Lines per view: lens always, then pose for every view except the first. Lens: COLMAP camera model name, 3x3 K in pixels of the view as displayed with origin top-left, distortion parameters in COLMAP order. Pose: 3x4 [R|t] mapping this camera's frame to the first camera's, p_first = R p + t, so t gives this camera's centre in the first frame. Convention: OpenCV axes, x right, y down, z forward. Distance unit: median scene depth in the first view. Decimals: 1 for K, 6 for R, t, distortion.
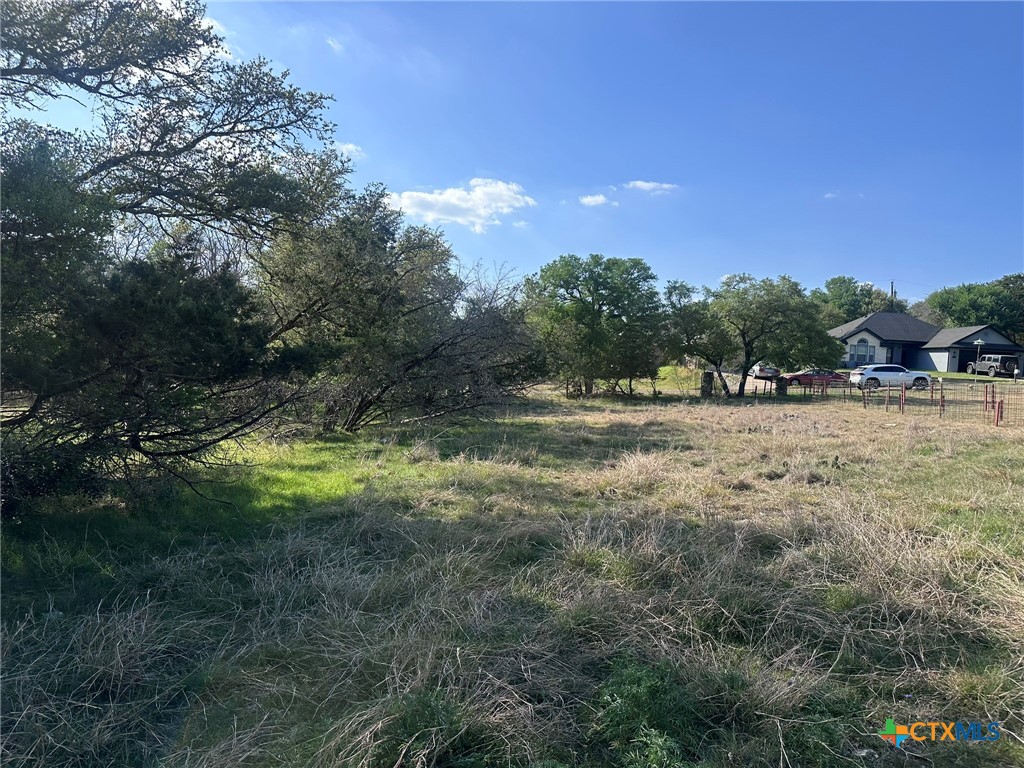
lens RADIAL K [[768.8, 0, 509.1], [0, 768.8, 387.2], [0, 0, 1]] dist [0.036887, -0.070751]
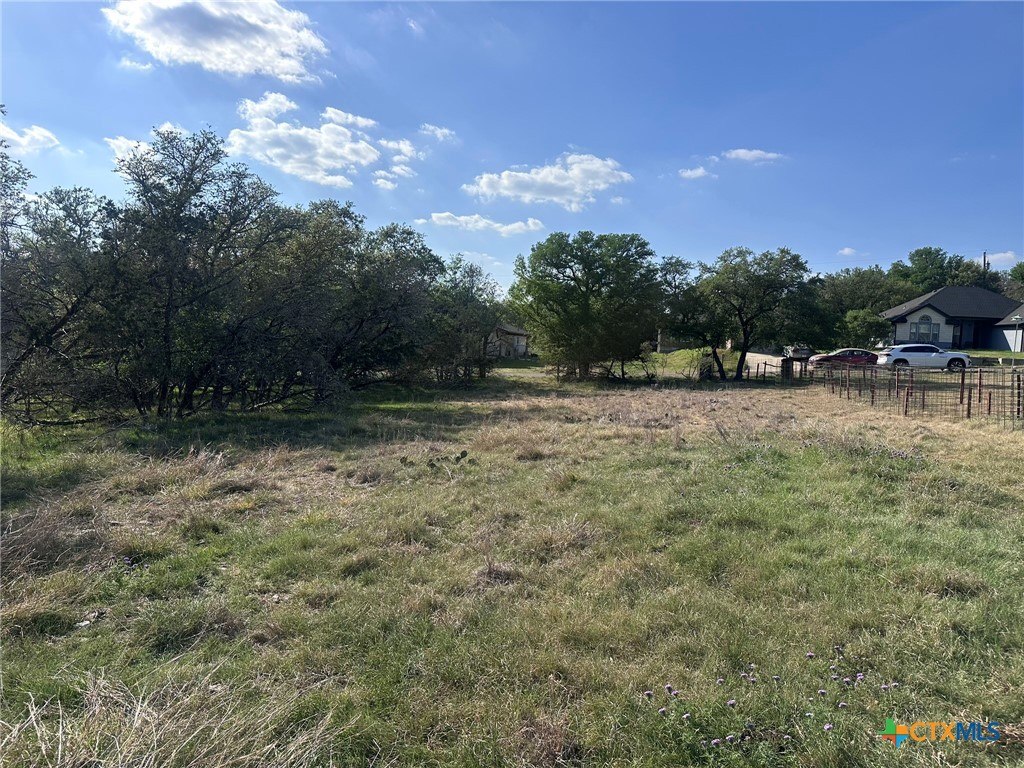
lens RADIAL K [[768.8, 0, 520.5], [0, 768.8, 392.9], [0, 0, 1]] dist [0.036887, -0.070751]
pose [[0.989453, 0.003186, -0.144821, 0.159600], [0.001574, 0.999463, 0.032737, -0.002836], [0.144847, -0.032619, 0.988916, 0.036141]]
